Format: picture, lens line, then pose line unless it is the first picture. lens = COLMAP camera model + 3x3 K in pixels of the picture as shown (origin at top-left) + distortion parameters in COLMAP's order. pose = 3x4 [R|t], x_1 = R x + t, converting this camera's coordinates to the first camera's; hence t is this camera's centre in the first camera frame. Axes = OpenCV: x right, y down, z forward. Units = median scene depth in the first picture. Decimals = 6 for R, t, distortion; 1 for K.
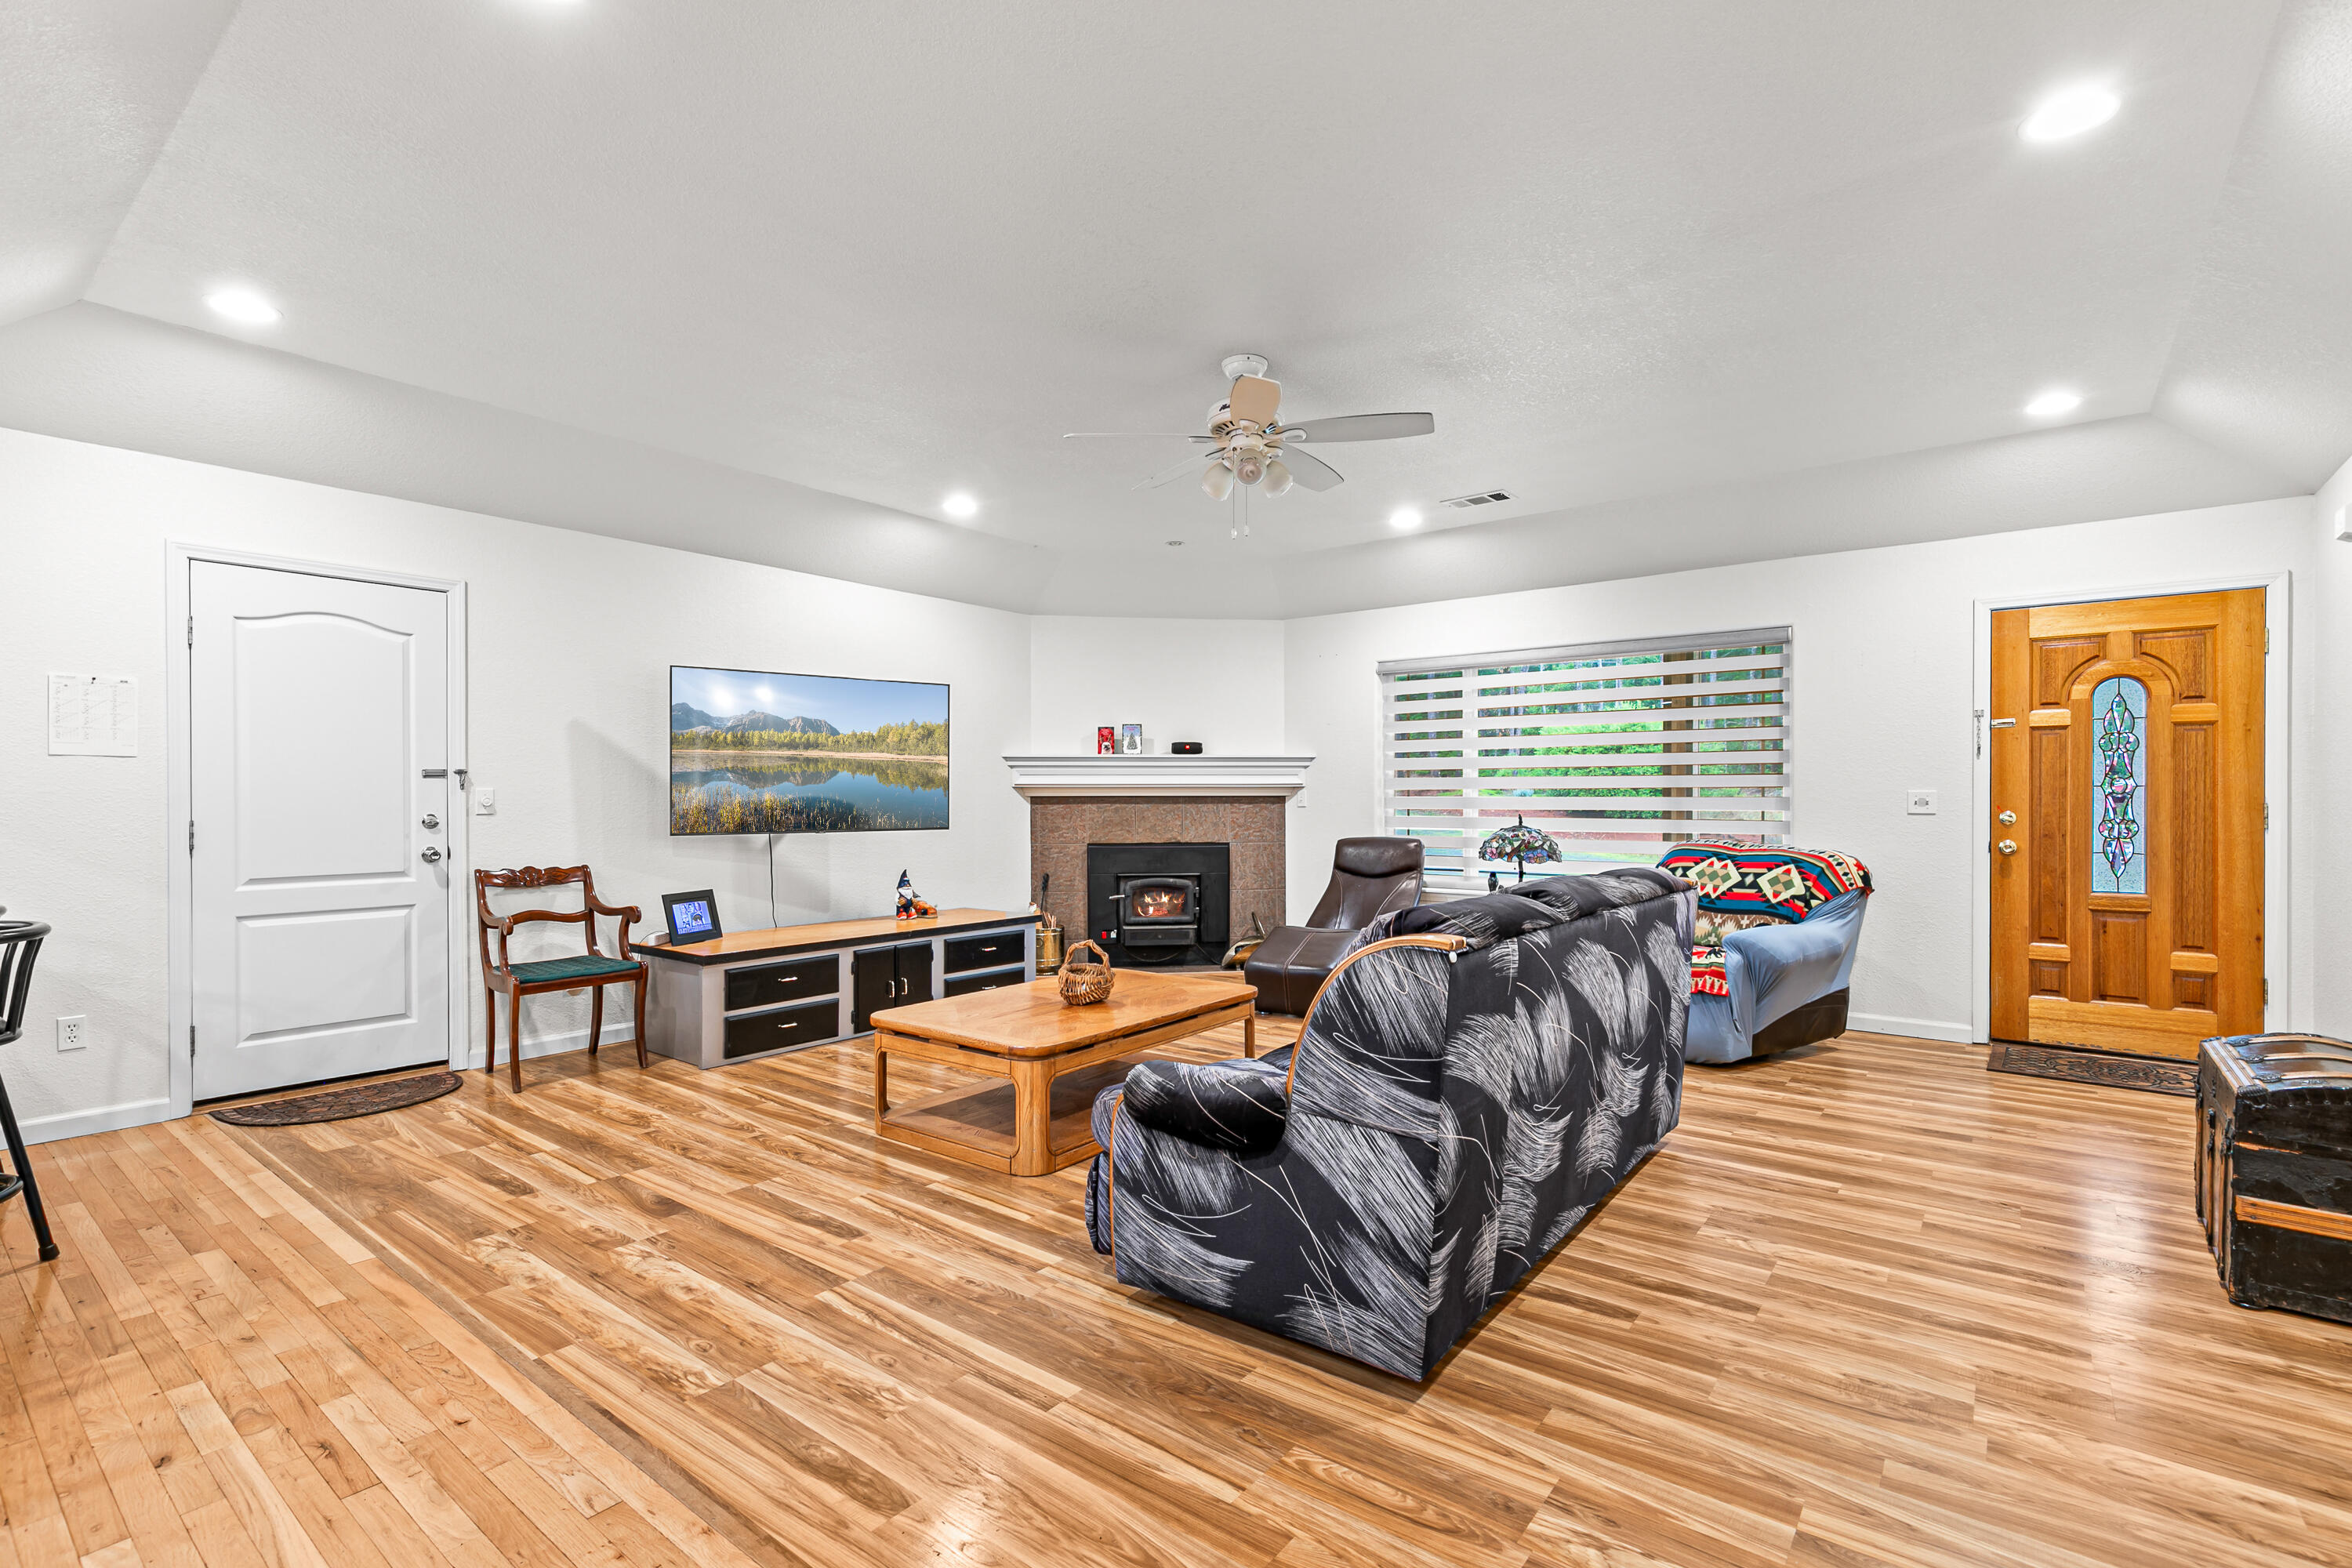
lens RADIAL K [[1065.0, 0, 1185.1], [0, 1065.0, 805.8], [0, 0, 1]] dist [0.013164, -0.000262]
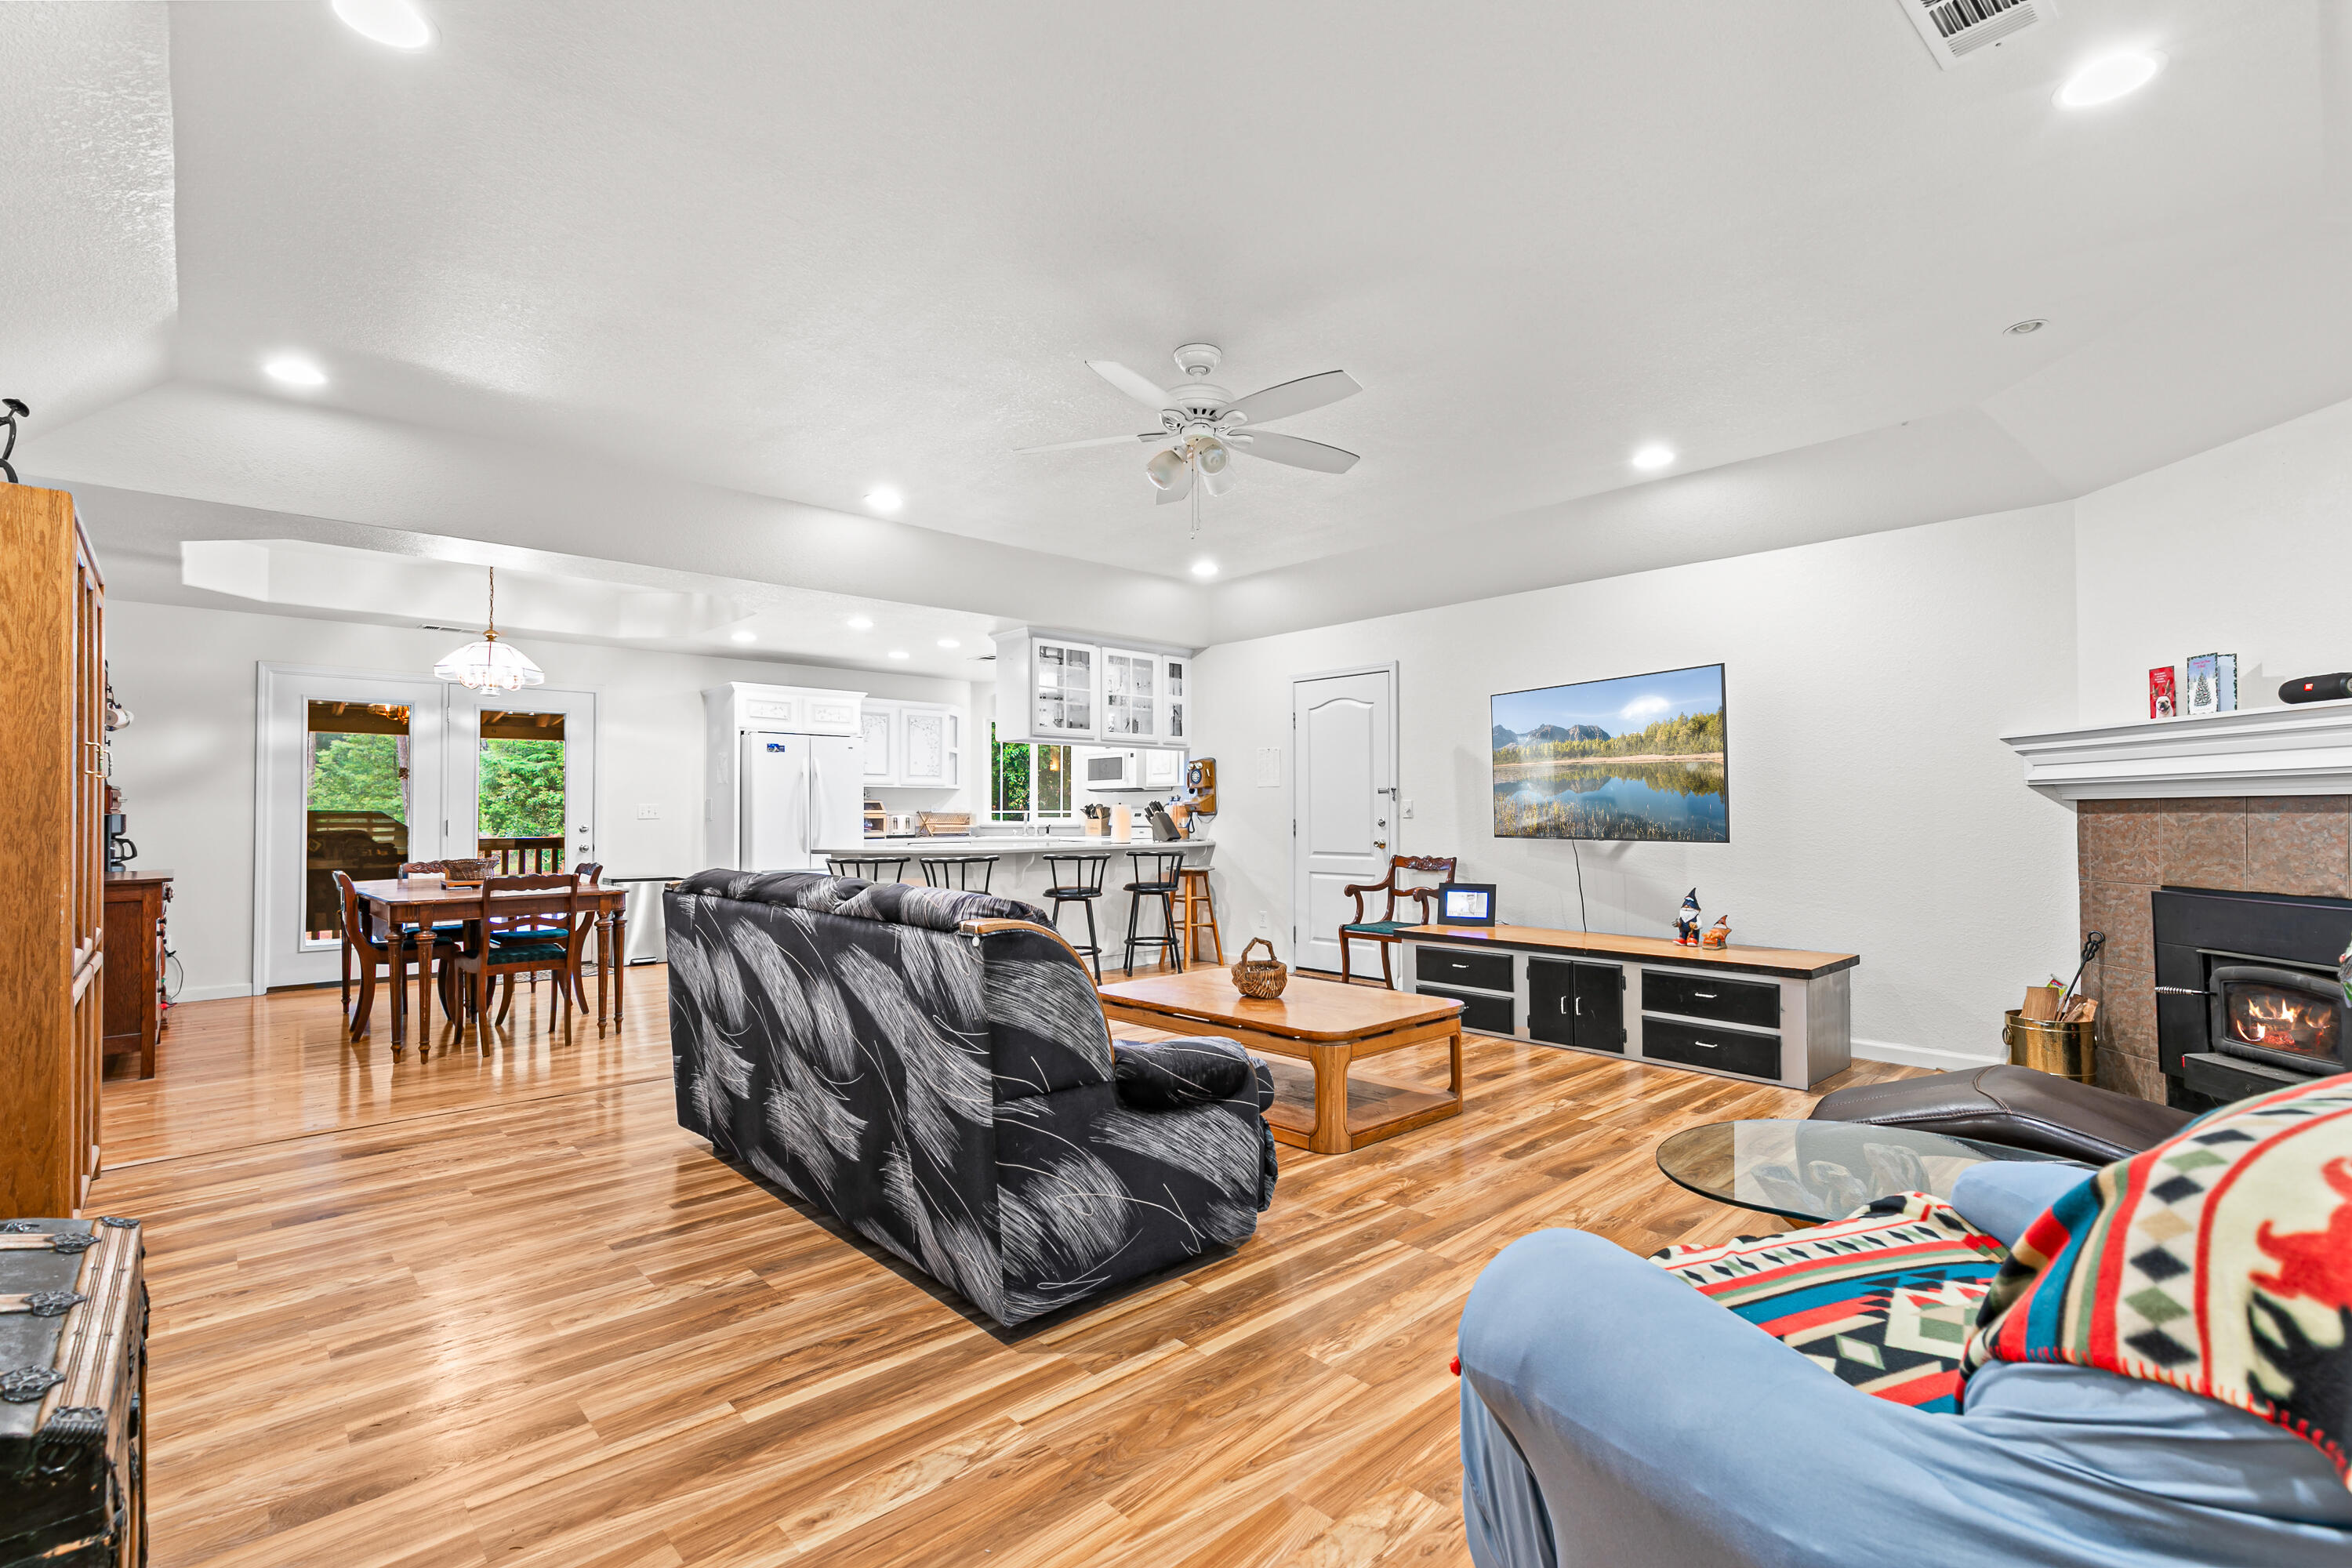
lens RADIAL K [[1056.7, 0, 1184.3], [0, 1056.7, 795.0], [0, 0, 1]] dist [0.009364, -0.000625]
pose [[-0.156496, -0.017608, -0.987522, 0.740402], [-0.006301, 0.999839, -0.016829, 0.002366], [0.987658, 0.003589, -0.156582, 0.842288]]
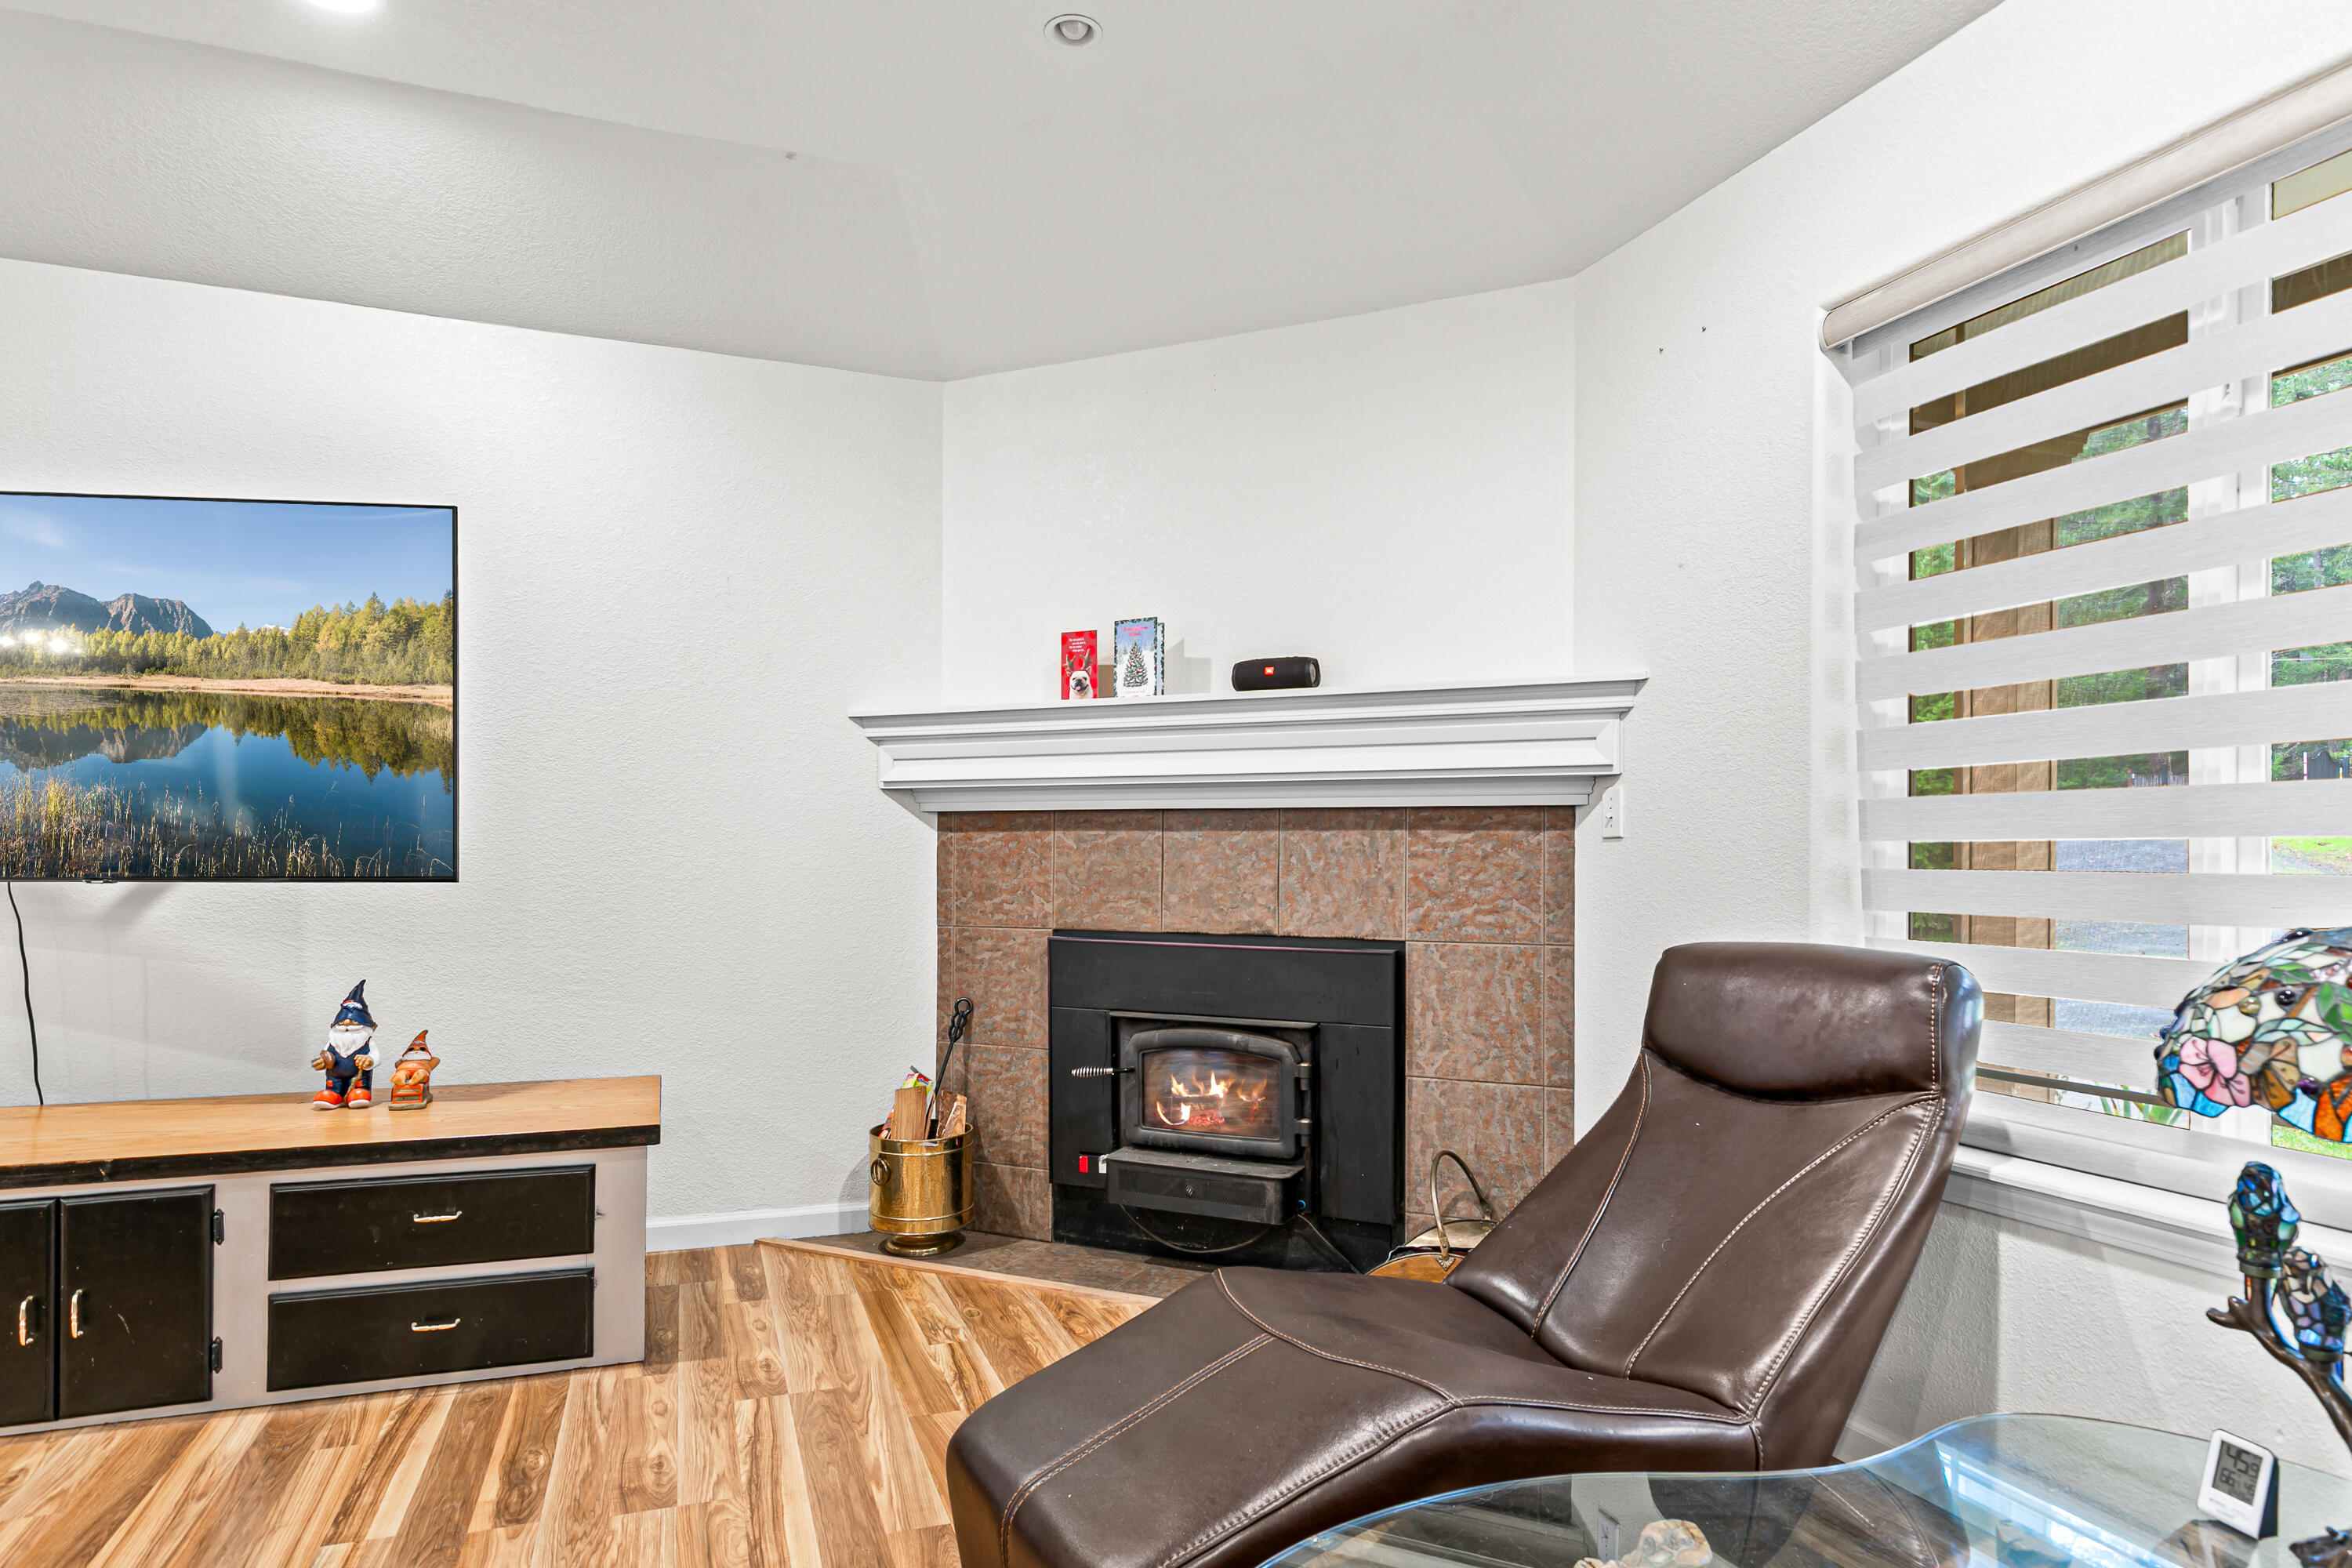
lens RADIAL K [[1340.3, 0, 1179.7], [0, 1340.3, 848.2], [0, 0, 1]] dist [0.003701, -0.000136]
pose [[0.853252, 0.003678, -0.521487, 0.299196], [-0.011409, 0.999867, -0.011614, 0.014724], [0.521375, 0.015859, 0.853180, 0.844518]]
